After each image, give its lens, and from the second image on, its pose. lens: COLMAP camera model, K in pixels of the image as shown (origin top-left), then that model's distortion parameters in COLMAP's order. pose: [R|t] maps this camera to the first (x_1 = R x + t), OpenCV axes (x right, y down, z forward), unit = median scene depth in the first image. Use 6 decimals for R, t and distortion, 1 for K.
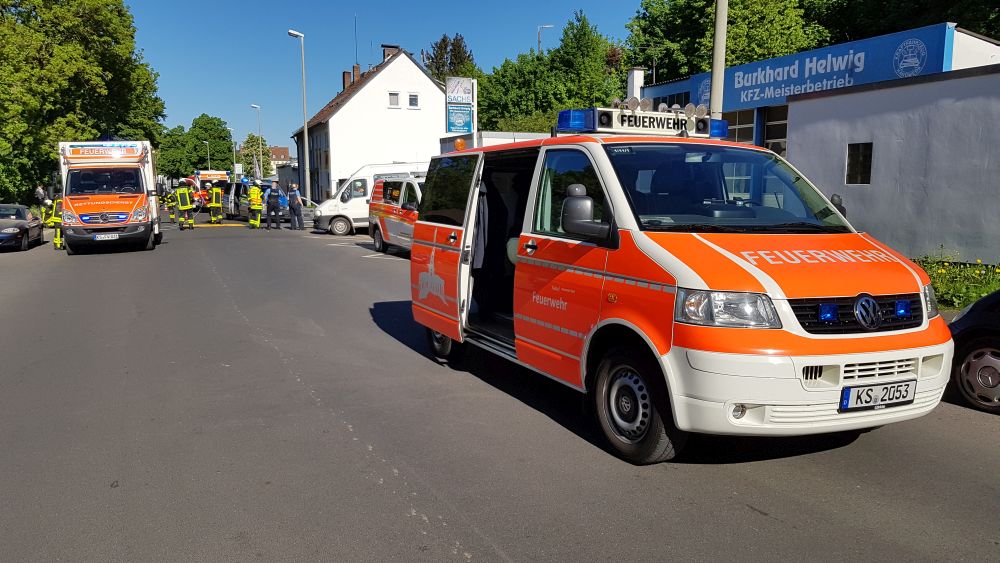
lens RADIAL K [[799.1, 0, 502.5], [0, 799.1, 298.4], [0, 0, 1]] dist [0.088573, -0.146695]
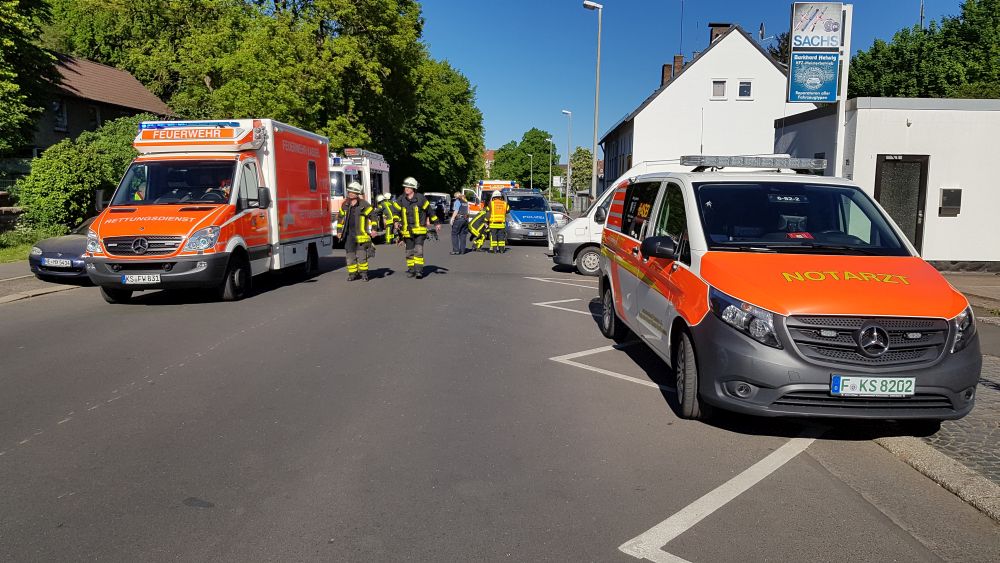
lens RADIAL K [[784.6, 0, 500.0], [0, 784.6, 281.5], [0, 0, 1]] dist [0.078943, -0.132154]
pose [[0.915826, 0.054619, -0.397843, -0.017098], [-0.068980, 0.997379, -0.021861, -0.036449], [0.395606, 0.047464, 0.917193, 0.270898]]
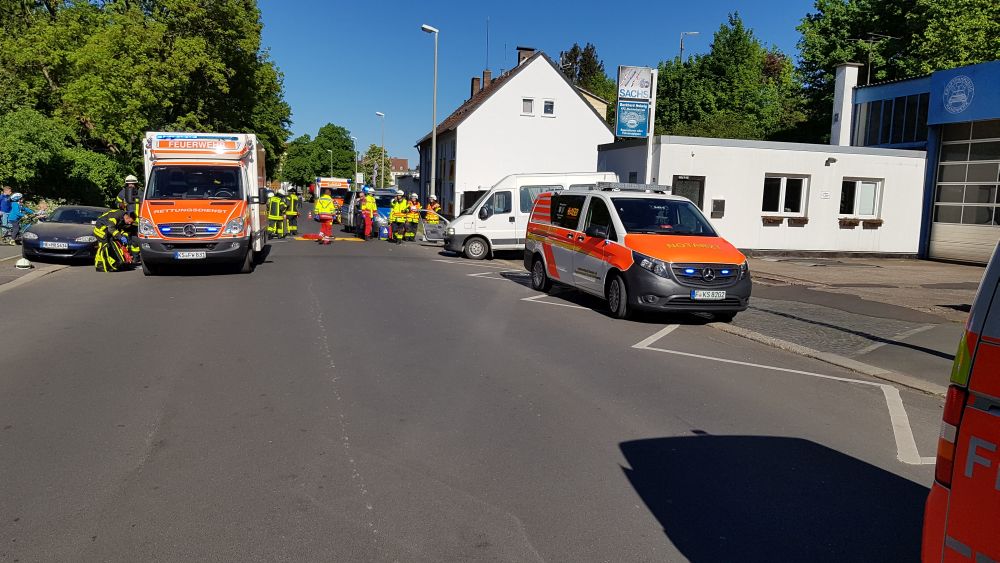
lens RADIAL K [[784.2, 0, 494.7], [0, 784.2, 301.2], [0, 0, 1]] dist [0.130220, -0.285344]
pose [[0.989097, 0.053213, -0.137312, -0.045916], [-0.055128, 0.998427, -0.010180, -0.018694], [0.136554, 0.017639, 0.990476, 0.136469]]
